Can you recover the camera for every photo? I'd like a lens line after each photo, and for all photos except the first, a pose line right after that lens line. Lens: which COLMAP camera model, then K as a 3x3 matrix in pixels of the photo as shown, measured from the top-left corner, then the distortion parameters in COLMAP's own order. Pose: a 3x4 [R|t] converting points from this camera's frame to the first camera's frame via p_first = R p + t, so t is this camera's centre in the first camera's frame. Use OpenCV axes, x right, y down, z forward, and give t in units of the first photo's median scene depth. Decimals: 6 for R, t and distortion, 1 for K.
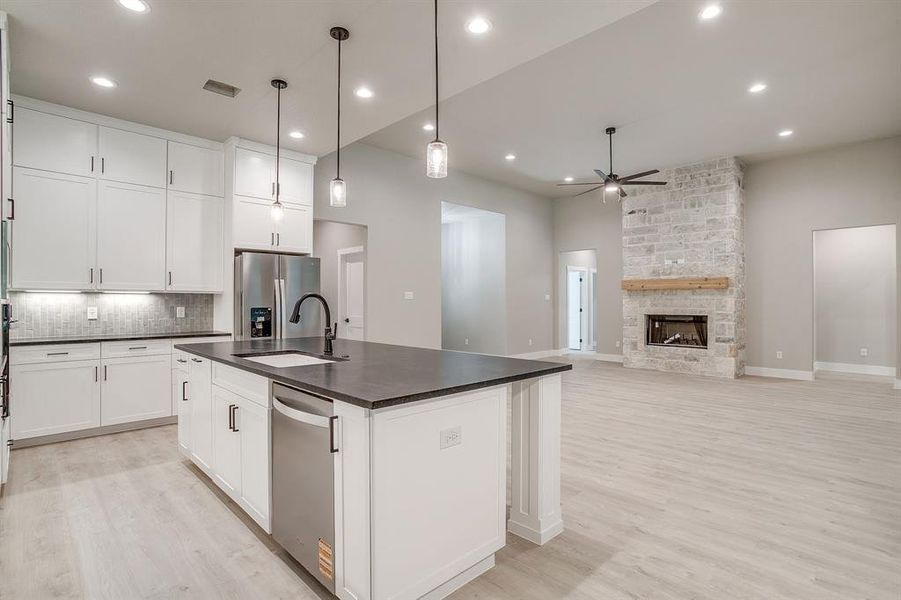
lens RADIAL K [[451.8, 0, 452.1], [0, 451.8, 298.7], [0, 0, 1]] dist [-0.051063, 0.018569]
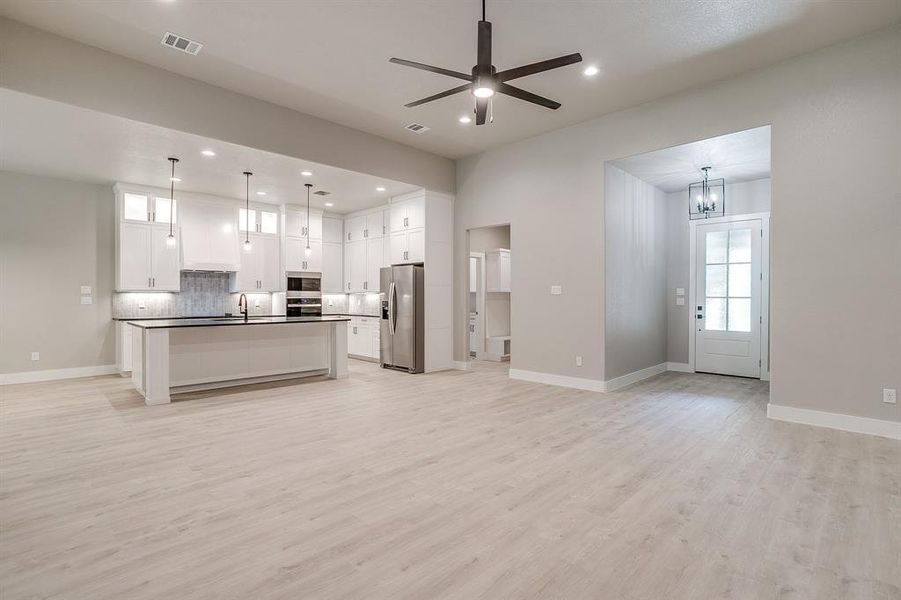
lens RADIAL K [[437.0, 0, 450.5], [0, 437.0, 302.9], [0, 0, 1]] dist [-0.038170, 0.014095]
pose [[-0.005378, 0.012125, -0.999912, 1.374793], [0.007013, 0.999902, 0.012087, 0.010501], [0.999961, -0.006947, -0.005463, 1.476708]]
